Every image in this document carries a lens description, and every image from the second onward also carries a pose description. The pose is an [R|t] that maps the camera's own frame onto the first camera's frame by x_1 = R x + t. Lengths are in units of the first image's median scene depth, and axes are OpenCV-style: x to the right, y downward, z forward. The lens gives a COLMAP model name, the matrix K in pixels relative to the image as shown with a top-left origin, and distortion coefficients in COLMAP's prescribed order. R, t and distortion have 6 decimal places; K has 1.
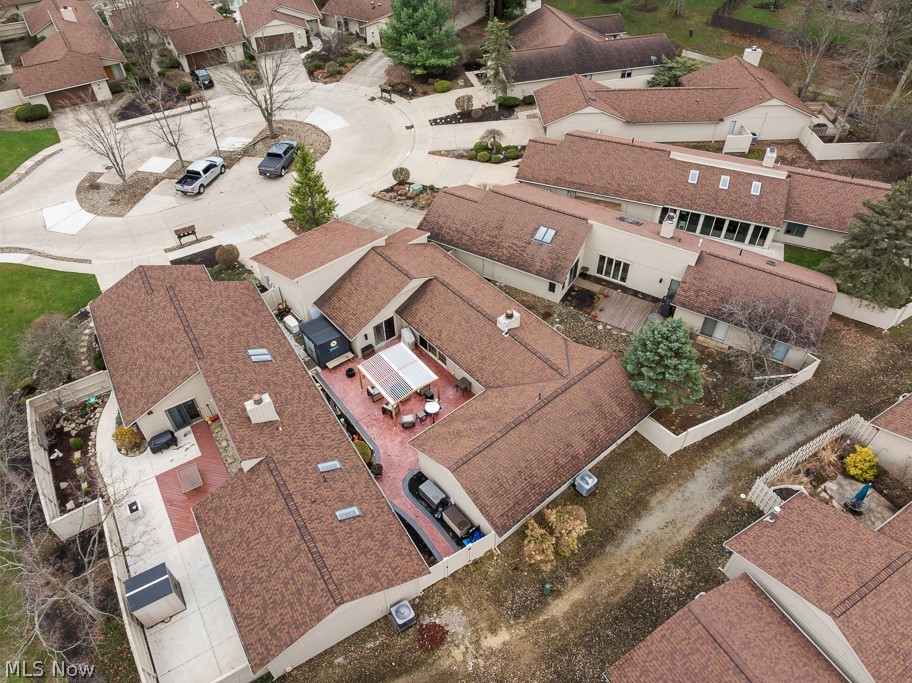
lens RADIAL K [[639.3, 0, 456.0], [0, 639.3, 341.5], [0, 0, 1]] dist [-0.038560, 0.001682]
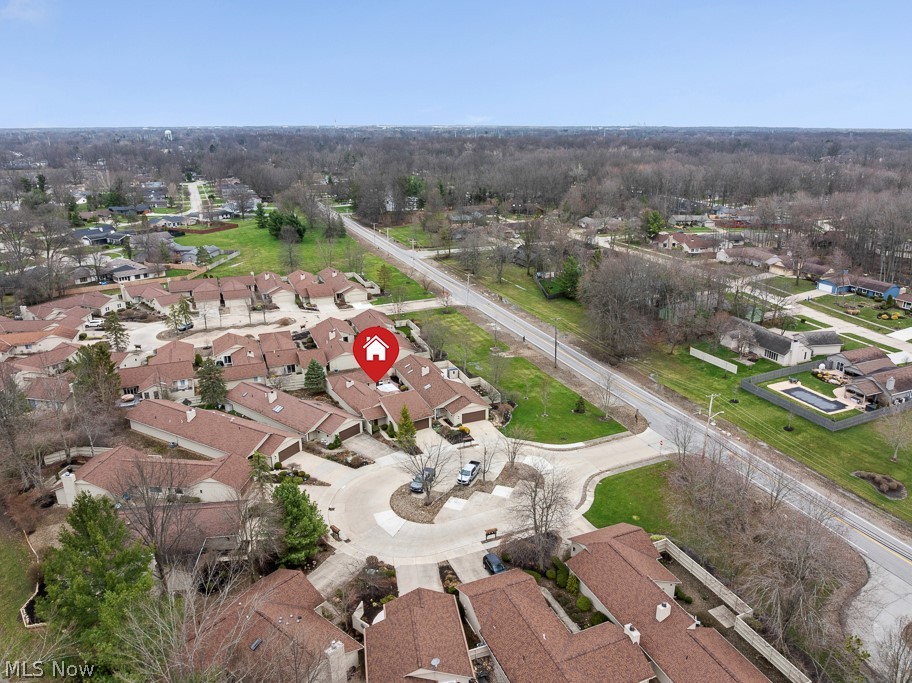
lens RADIAL K [[639.3, 0, 456.0], [0, 639.3, 341.5], [0, 0, 1]] dist [-0.038560, 0.001682]
pose [[-0.984873, -0.042367, 0.168020, -0.933555], [0.133143, 0.435549, 0.890264, -2.856316], [-0.110899, 0.899168, -0.423319, 2.070069]]
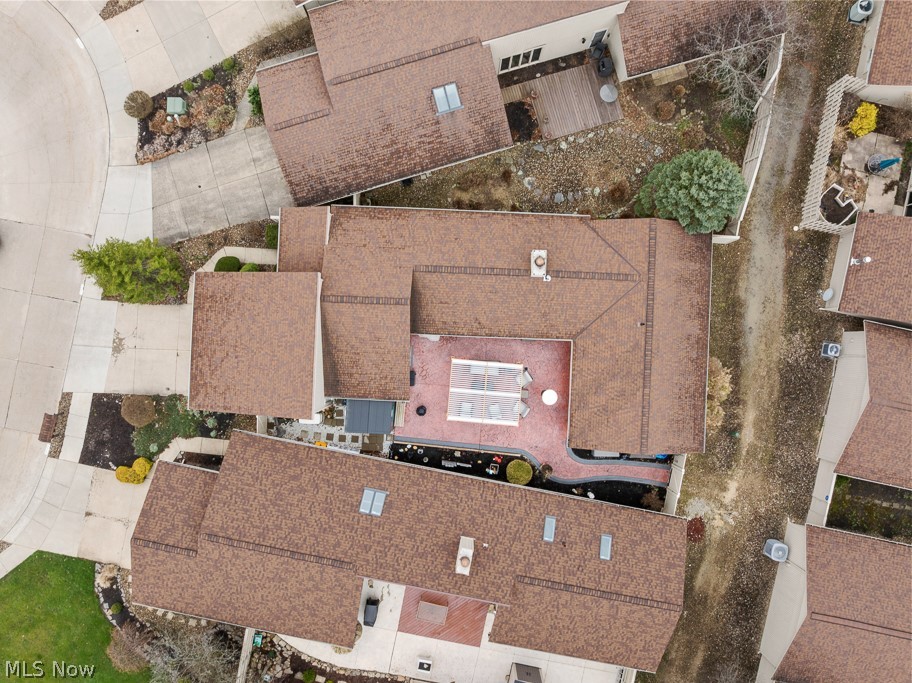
lens RADIAL K [[639.3, 0, 456.0], [0, 639.3, 341.5], [0, 0, 1]] dist [-0.038560, 0.001682]
pose [[0.678751, -0.734210, 0.015242, -0.083180], [0.514370, 0.490126, 0.703704, -0.657527], [-0.524137, -0.469800, 0.710330, 0.430493]]
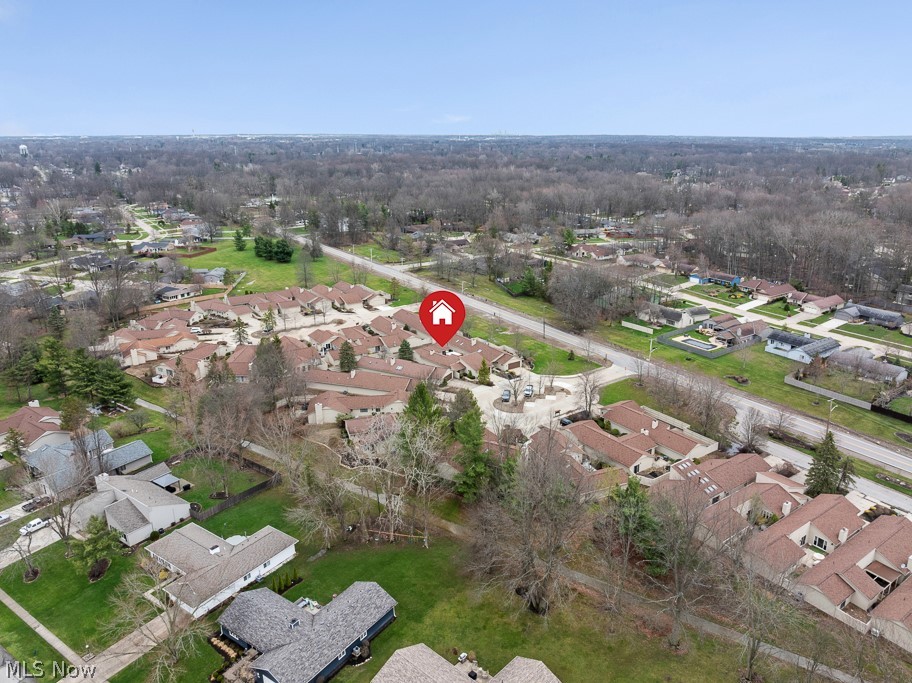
lens RADIAL K [[639.3, 0, 456.0], [0, 639.3, 341.5], [0, 0, 1]] dist [-0.038560, 0.001682]
pose [[-0.999599, 0.020429, -0.019587, 0.010867], [-0.008492, 0.443697, 0.896137, -4.561064], [0.026997, 0.895944, -0.443346, 3.133399]]
